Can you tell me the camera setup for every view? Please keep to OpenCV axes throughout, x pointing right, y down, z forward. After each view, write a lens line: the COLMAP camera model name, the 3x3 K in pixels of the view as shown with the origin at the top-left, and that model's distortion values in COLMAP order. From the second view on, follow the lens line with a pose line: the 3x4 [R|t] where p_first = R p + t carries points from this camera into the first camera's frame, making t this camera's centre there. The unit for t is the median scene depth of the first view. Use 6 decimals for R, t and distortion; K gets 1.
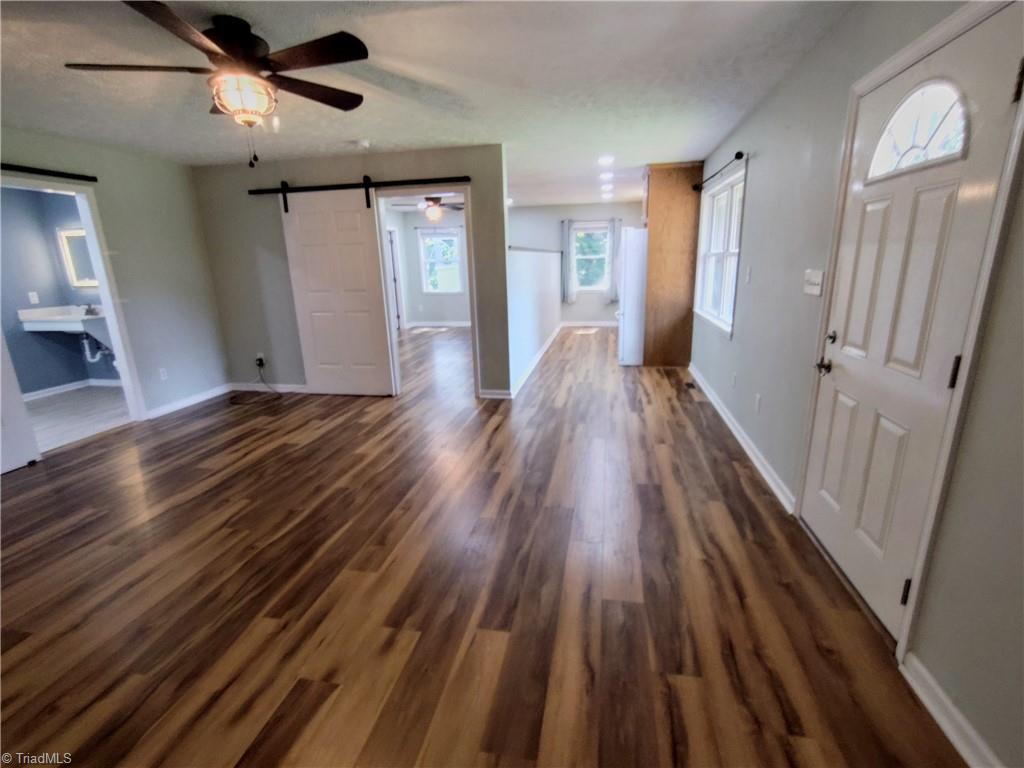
lens RADIAL K [[468.7, 0, 515.6], [0, 468.7, 389.1], [0, 0, 1]] dist [-0.004905, -0.000165]
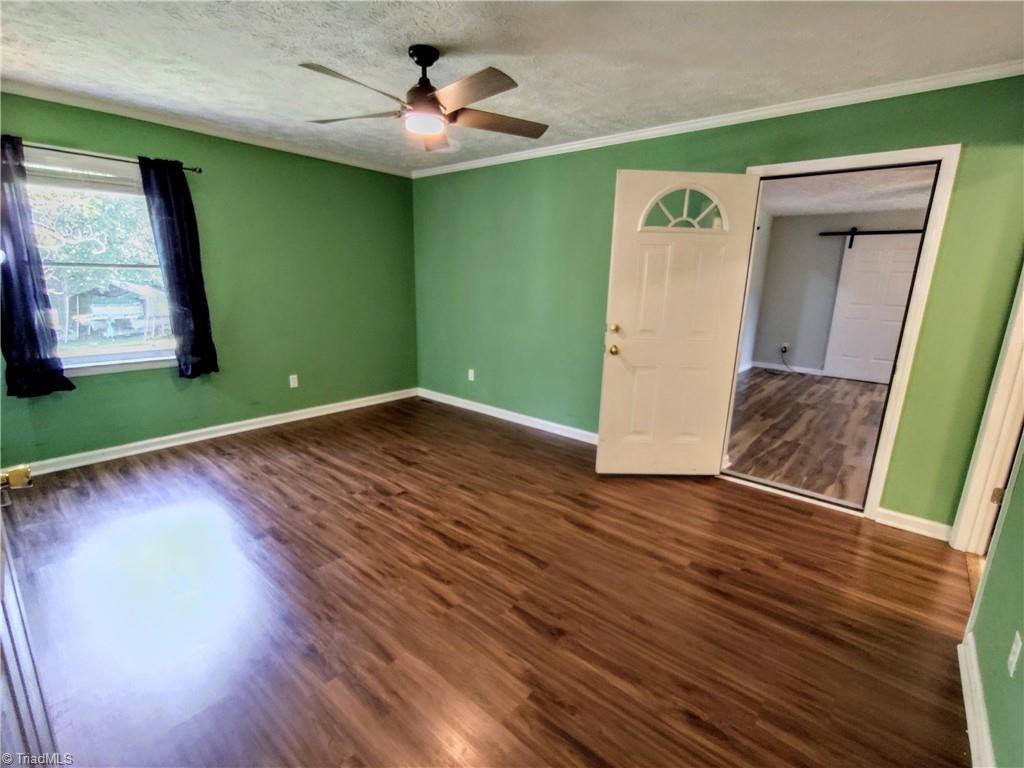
lens RADIAL K [[468.7, 0, 515.6], [0, 468.7, 389.1], [0, 0, 1]] dist [-0.004905, -0.000165]
pose [[0.875927, 0.162385, -0.454294, -0.718925], [-0.180820, 0.983512, 0.002911, 0.247431], [0.447277, 0.079596, 0.890847, -0.759723]]
